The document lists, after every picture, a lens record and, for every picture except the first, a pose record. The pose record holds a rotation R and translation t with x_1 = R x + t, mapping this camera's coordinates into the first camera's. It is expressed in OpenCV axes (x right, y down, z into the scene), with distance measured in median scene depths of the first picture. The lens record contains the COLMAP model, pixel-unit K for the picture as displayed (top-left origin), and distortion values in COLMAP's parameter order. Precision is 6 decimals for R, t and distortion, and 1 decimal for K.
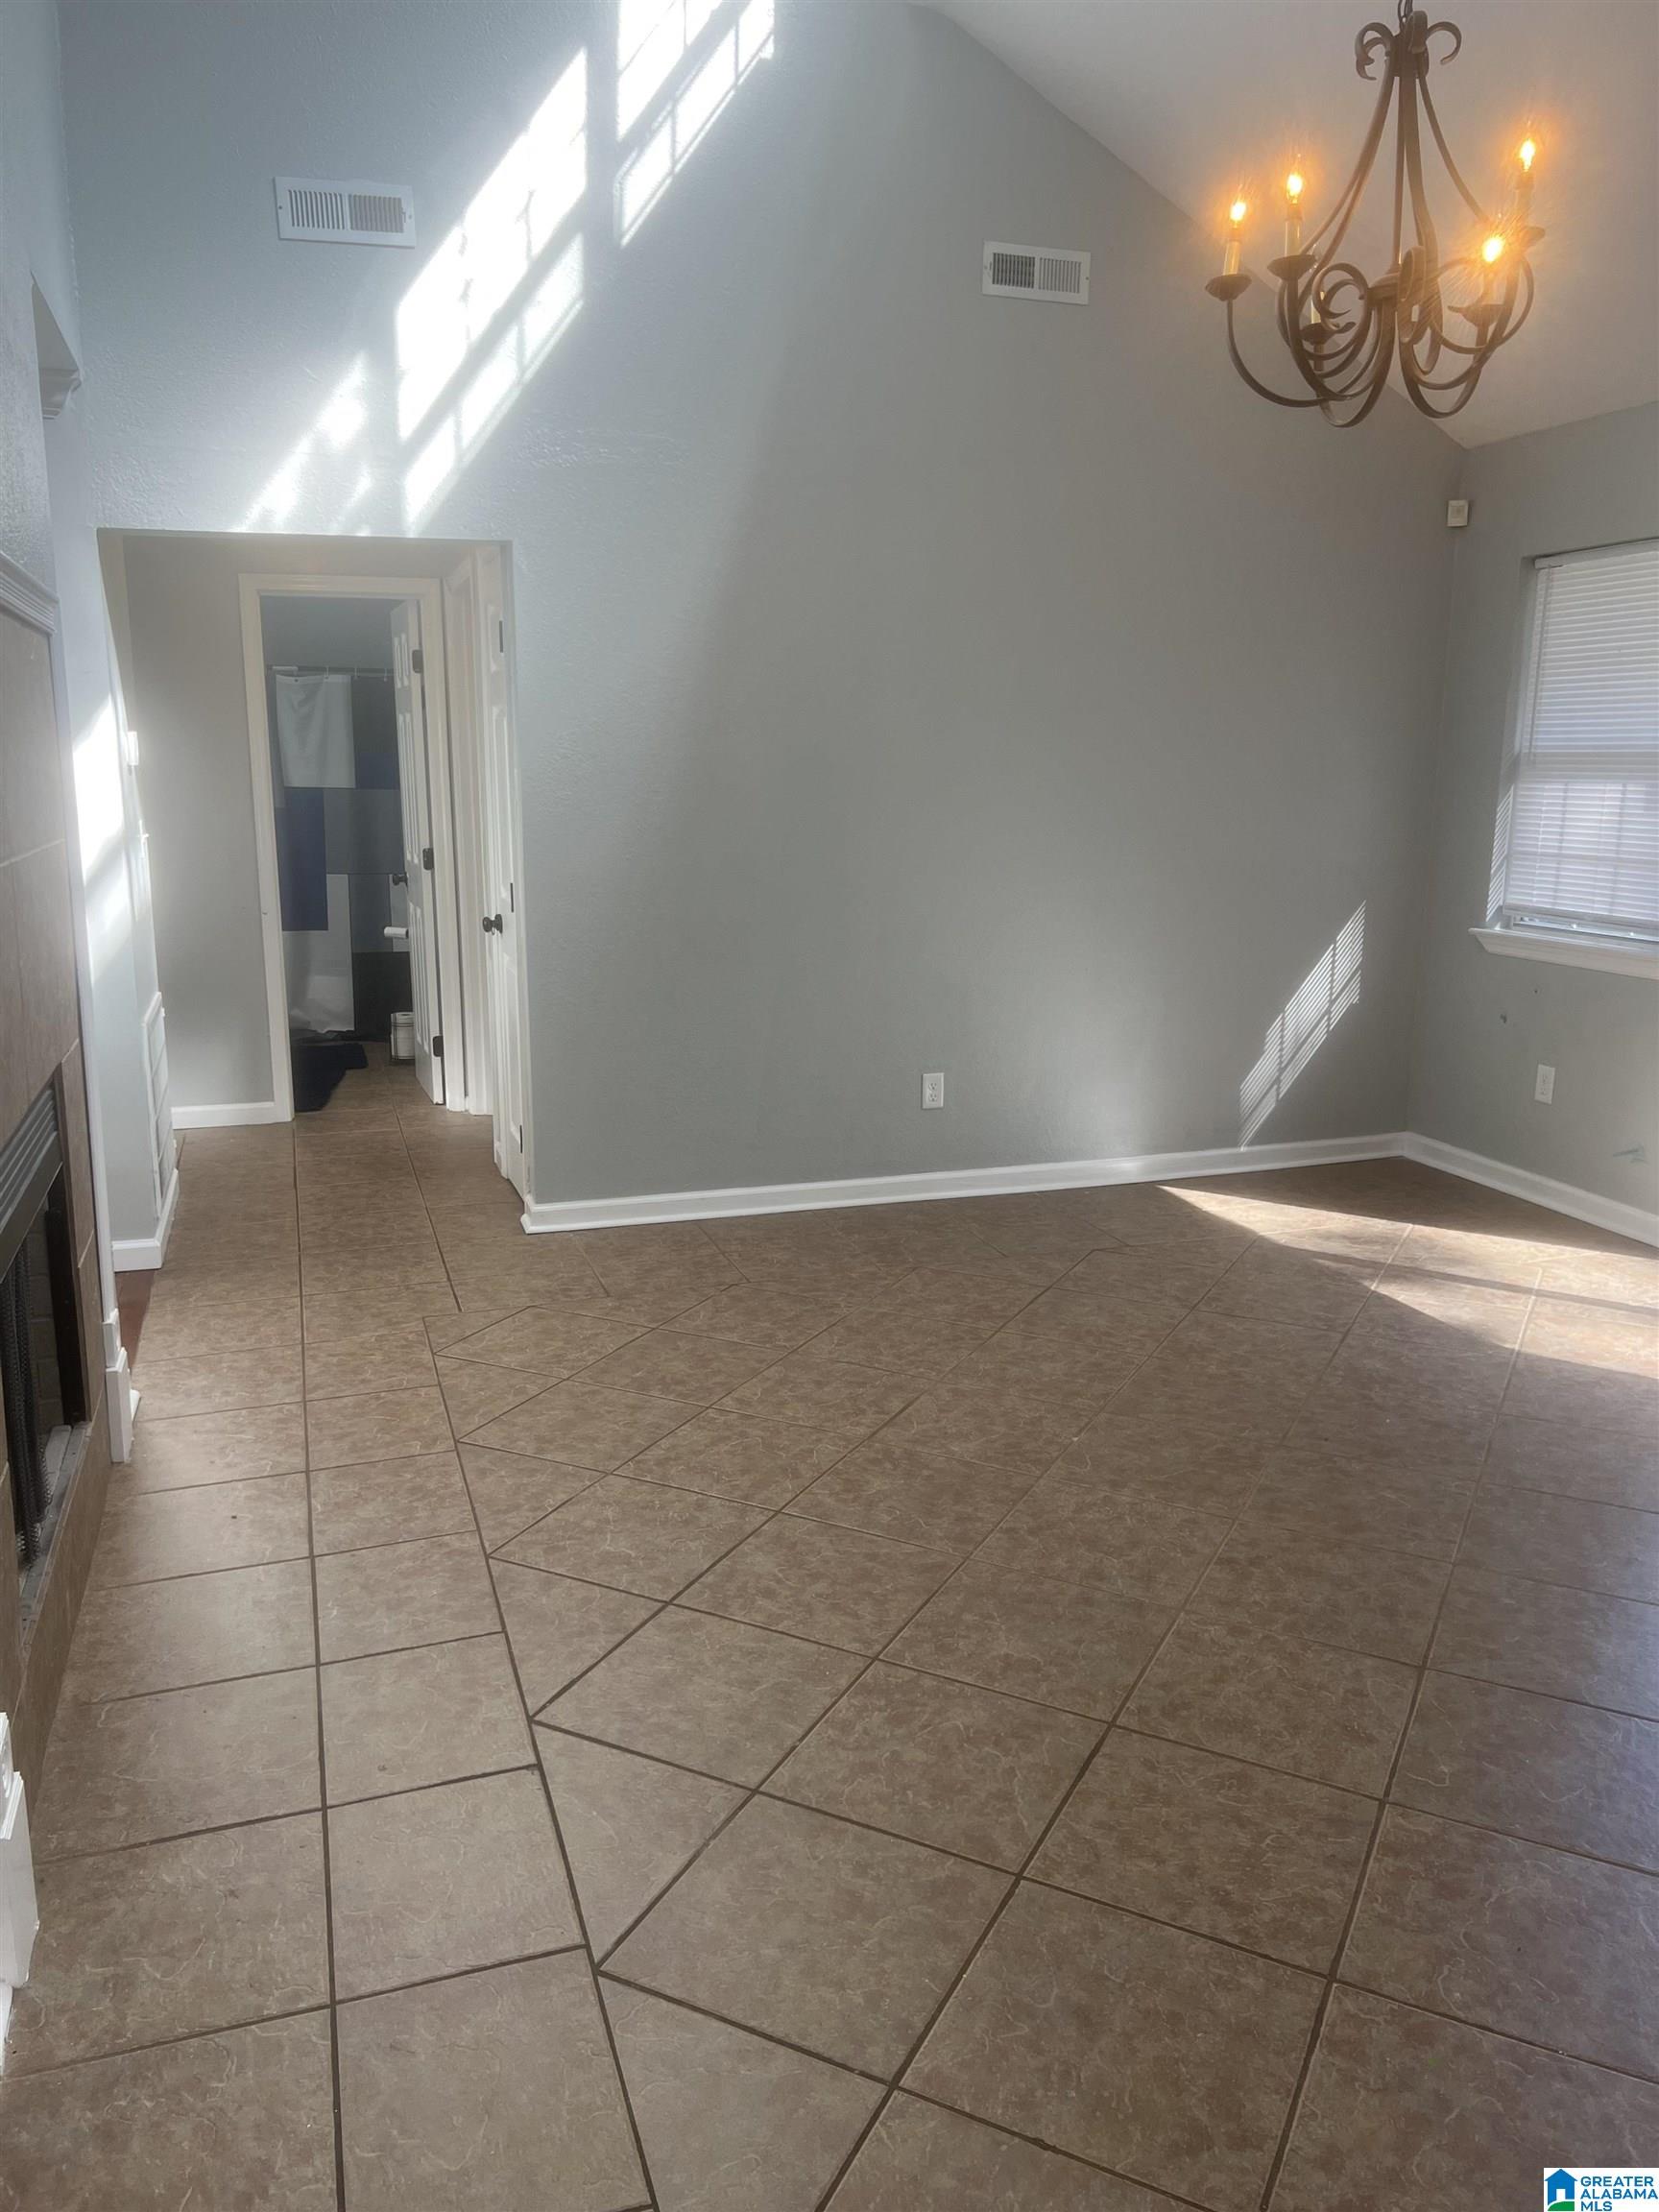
lens RADIAL K [[1667.7, 0, 823.7], [0, 1667.7, 1111.1], [0, 0, 1]] dist [0.042879, -0.045117]
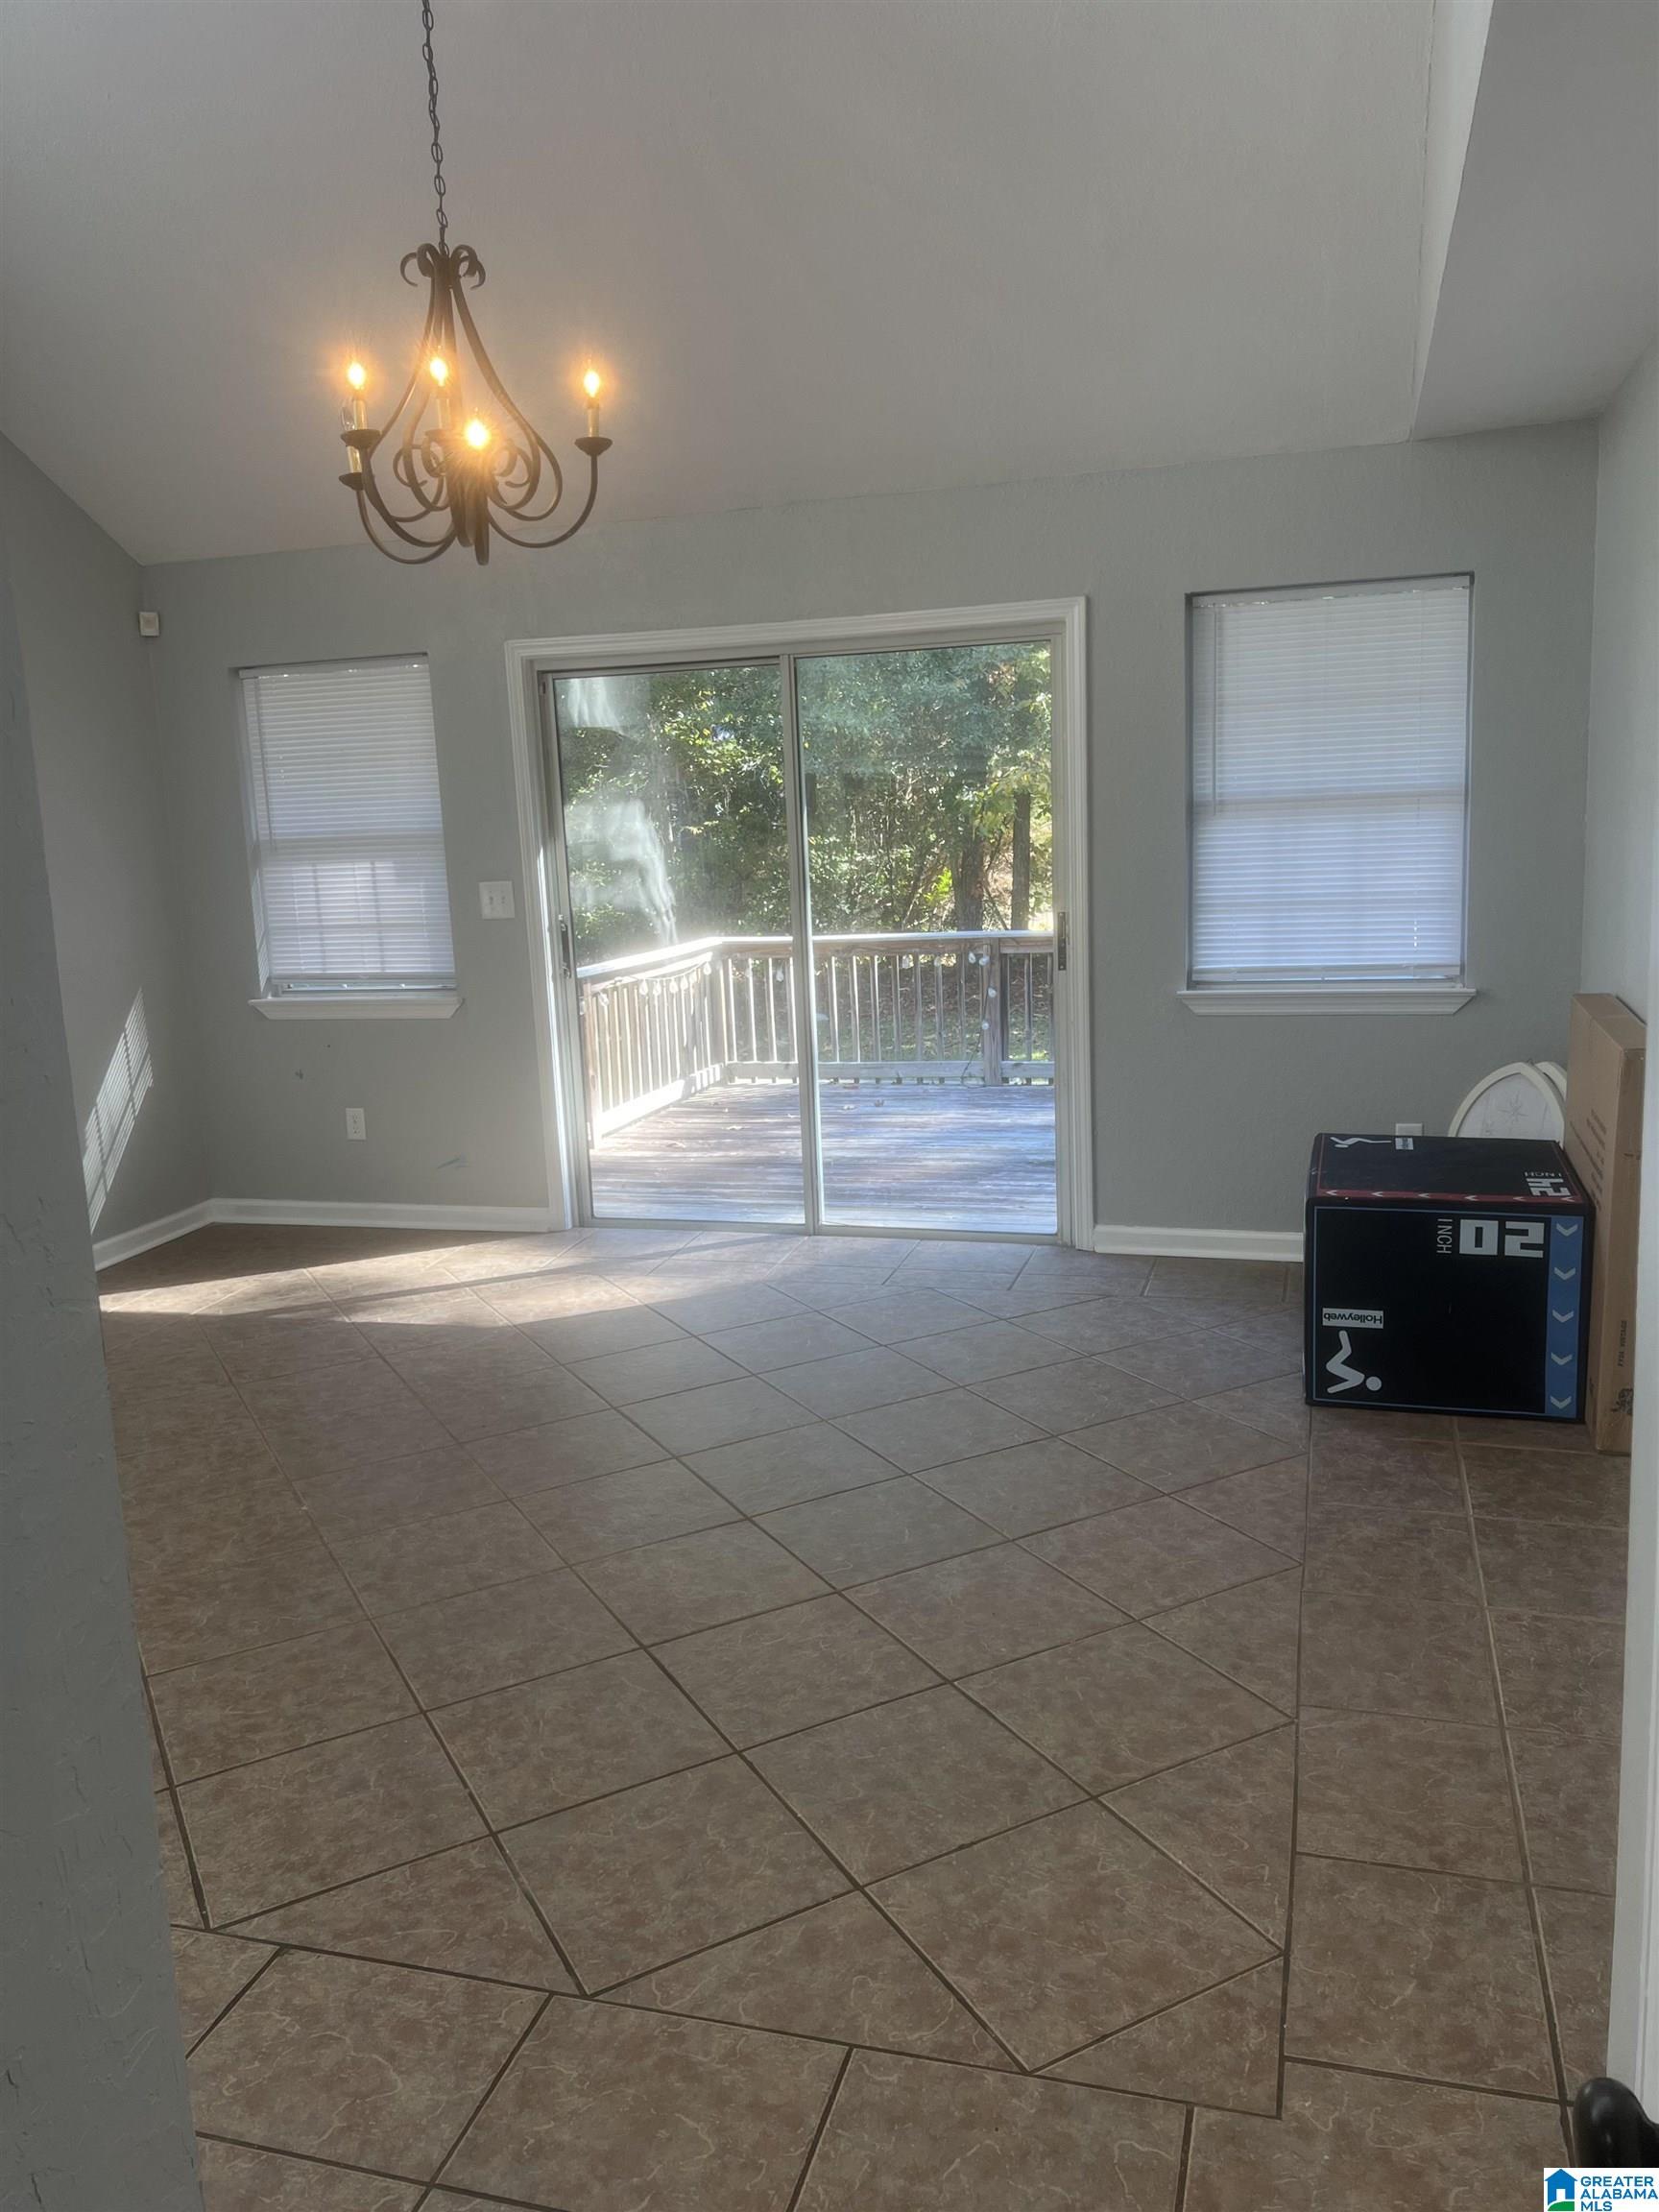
lens RADIAL K [[1667.7, 0, 822.7], [0, 1667.7, 1103.0], [0, 0, 1]] dist [0.042879, -0.045117]
pose [[0.567306, -0.170972, 0.805563, -0.332102], [0.218728, 0.974358, 0.052762, -0.022056], [-0.793928, 0.146267, 0.590156, 0.077198]]
